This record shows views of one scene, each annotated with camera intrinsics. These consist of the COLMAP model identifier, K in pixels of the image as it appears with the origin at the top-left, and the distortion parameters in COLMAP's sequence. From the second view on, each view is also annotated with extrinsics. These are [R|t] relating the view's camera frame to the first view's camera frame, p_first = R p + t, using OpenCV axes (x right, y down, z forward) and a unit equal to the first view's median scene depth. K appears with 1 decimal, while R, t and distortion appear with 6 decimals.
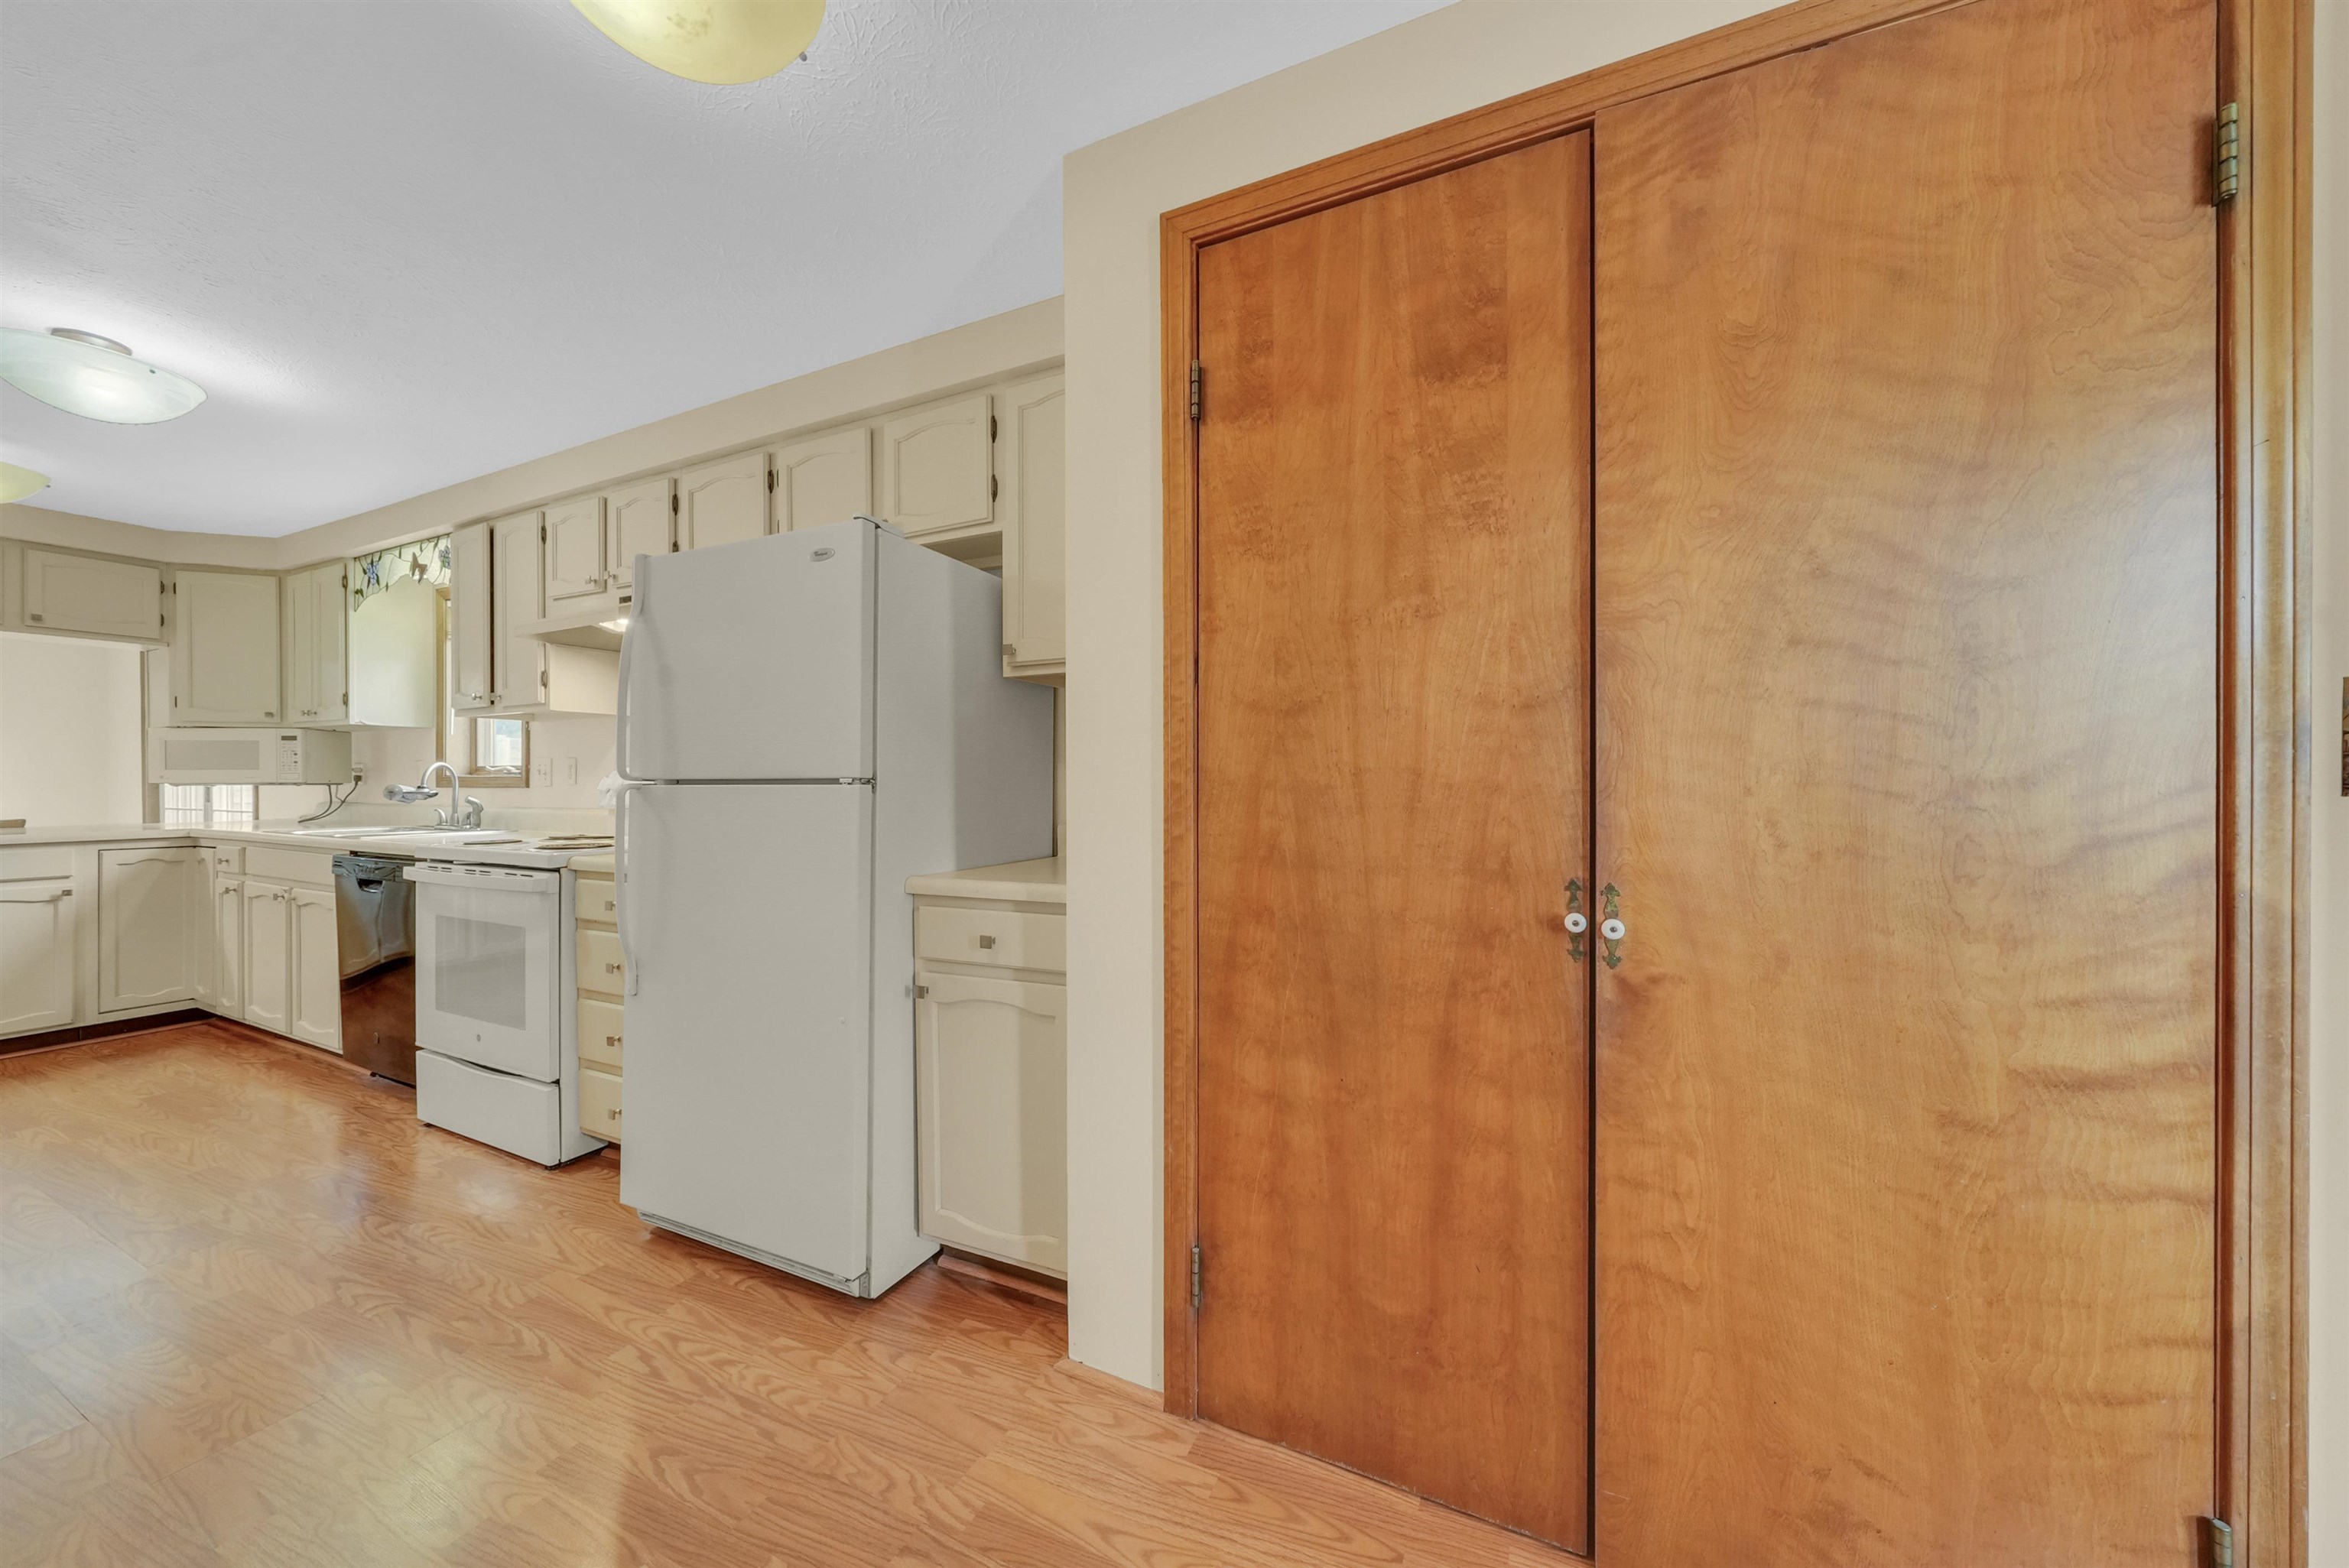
lens RADIAL K [[794.6, 0, 1173.1], [0, 794.6, 785.6], [0, 0, 1]] dist [-0.007494, 0.000651]
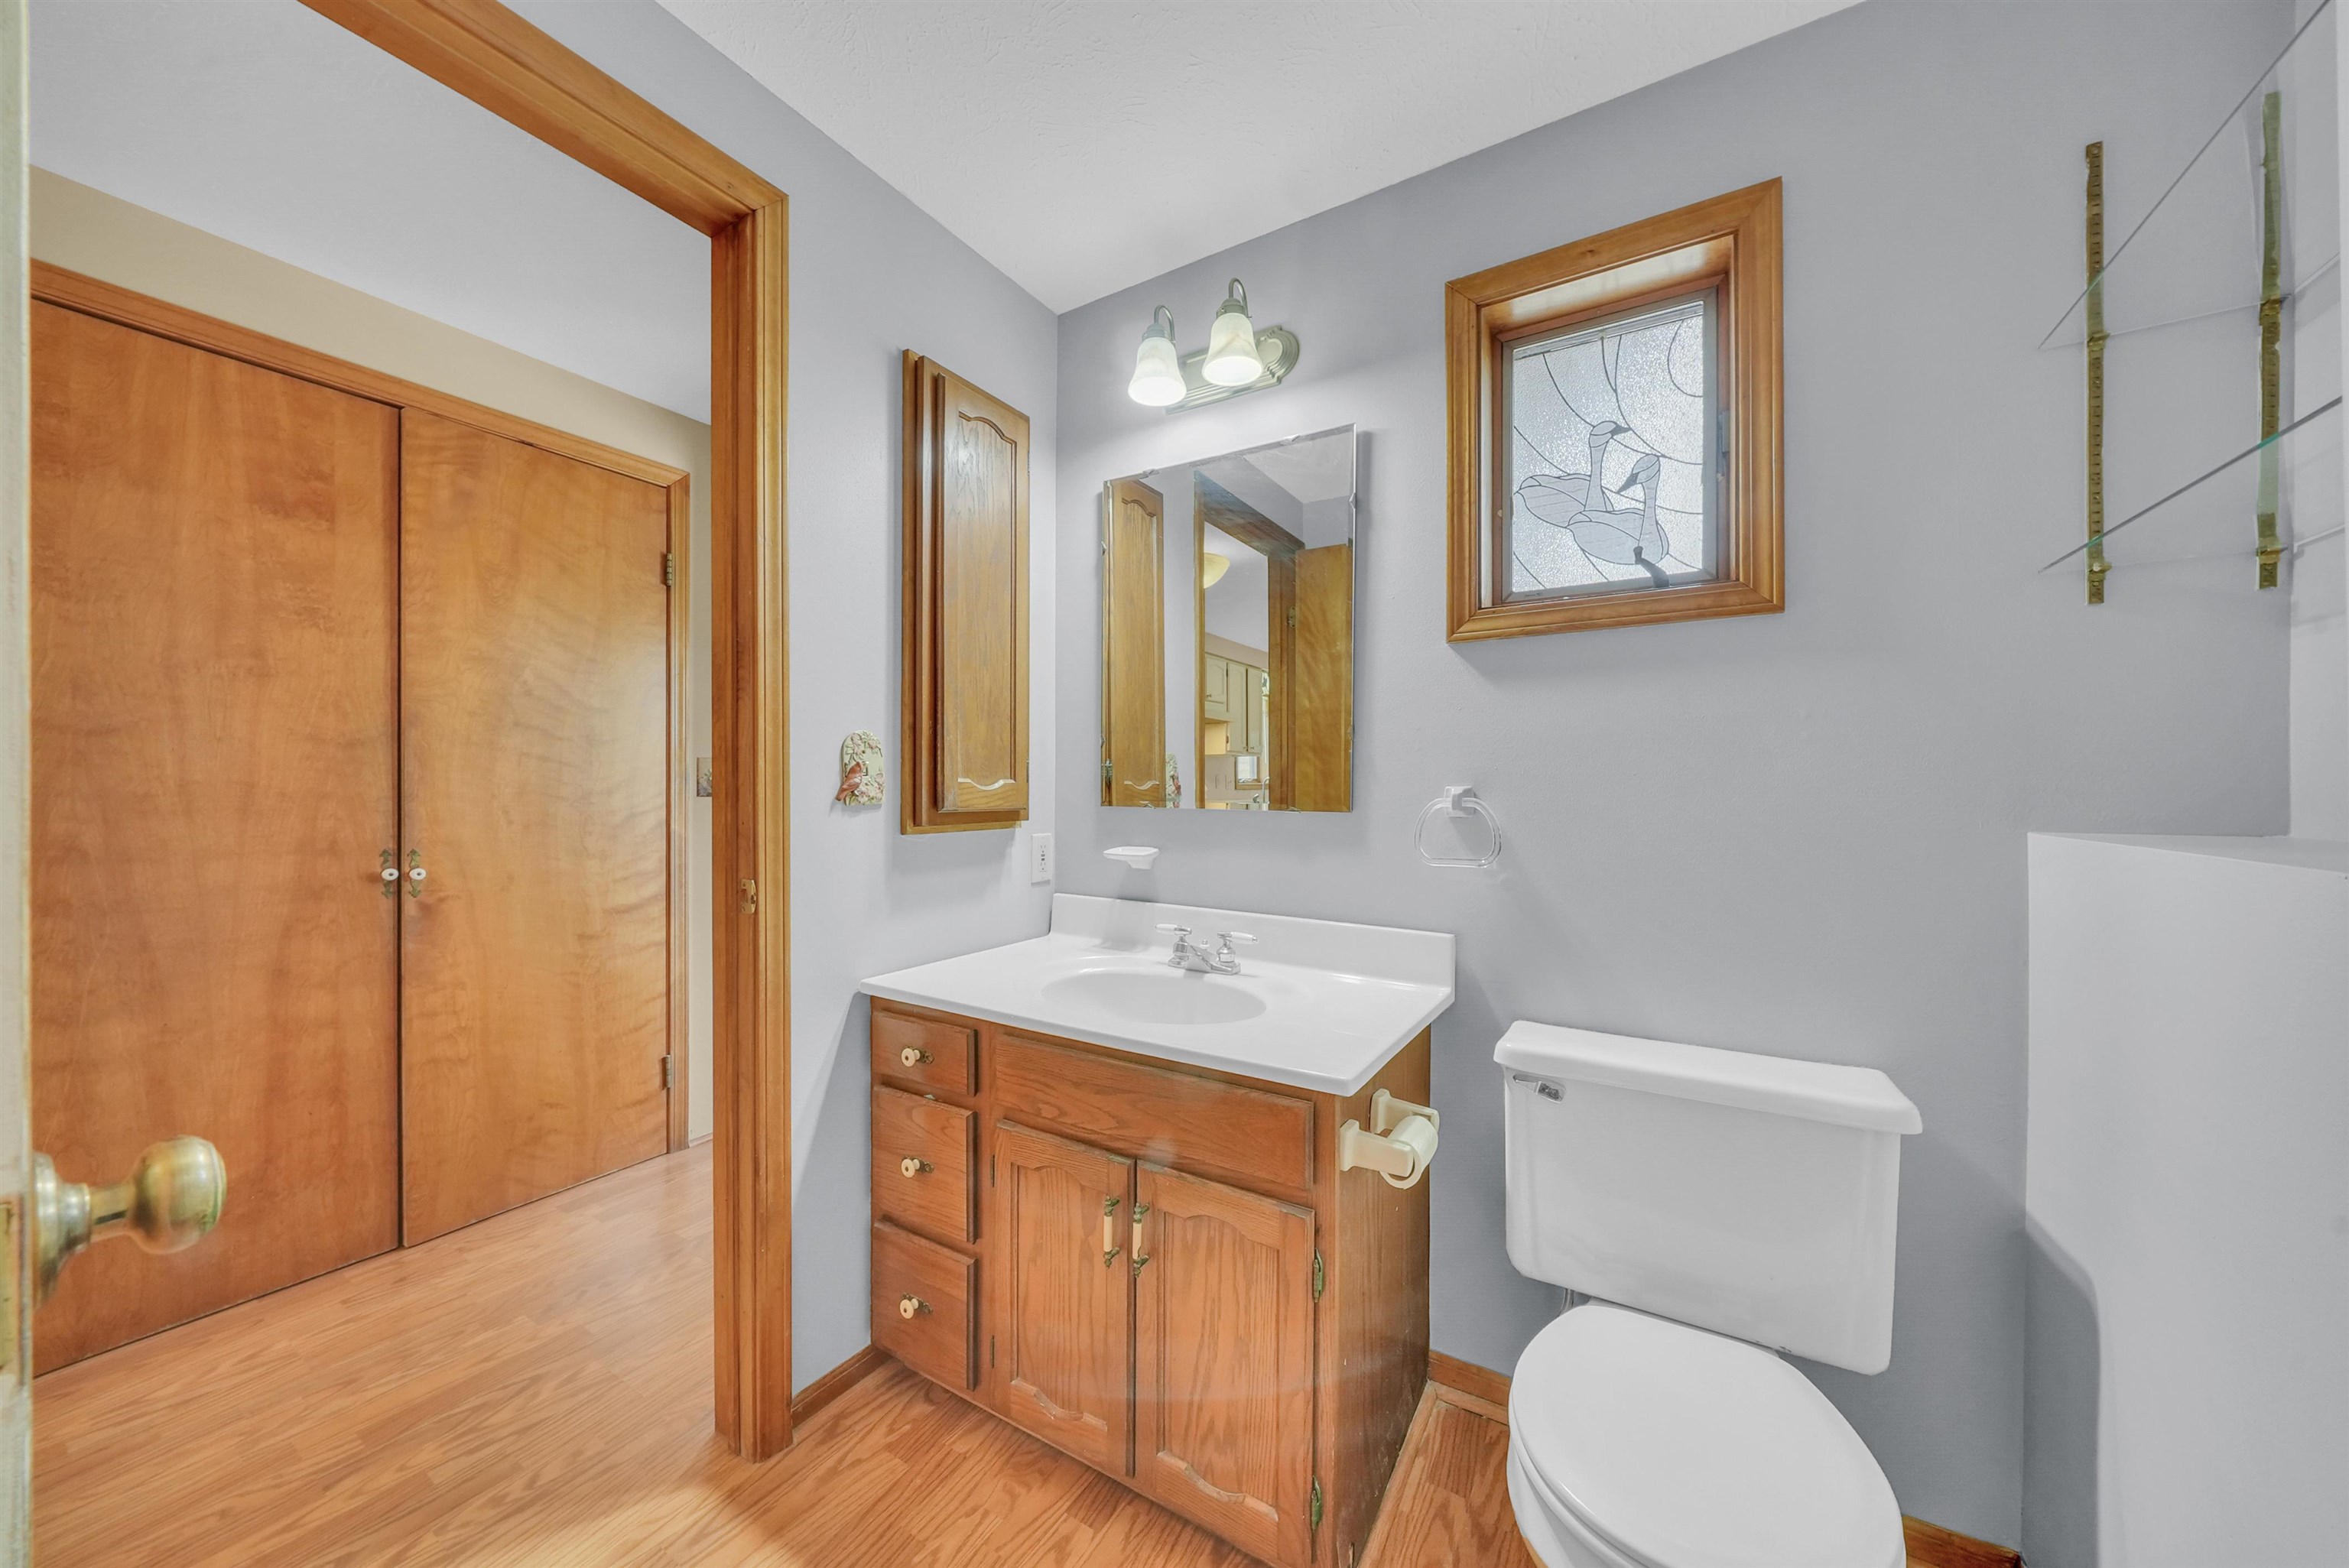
lens RADIAL K [[808.3, 0, 1172.7], [0, 808.3, 792.1], [0, 0, 1]] dist [0.000119, 0.000403]
pose [[0.115149, 0.000127, 0.993348, -1.053429], [0.001434, 0.999999, -0.000294, -0.000902], [-0.993347, 0.001458, 0.115149, -0.894985]]
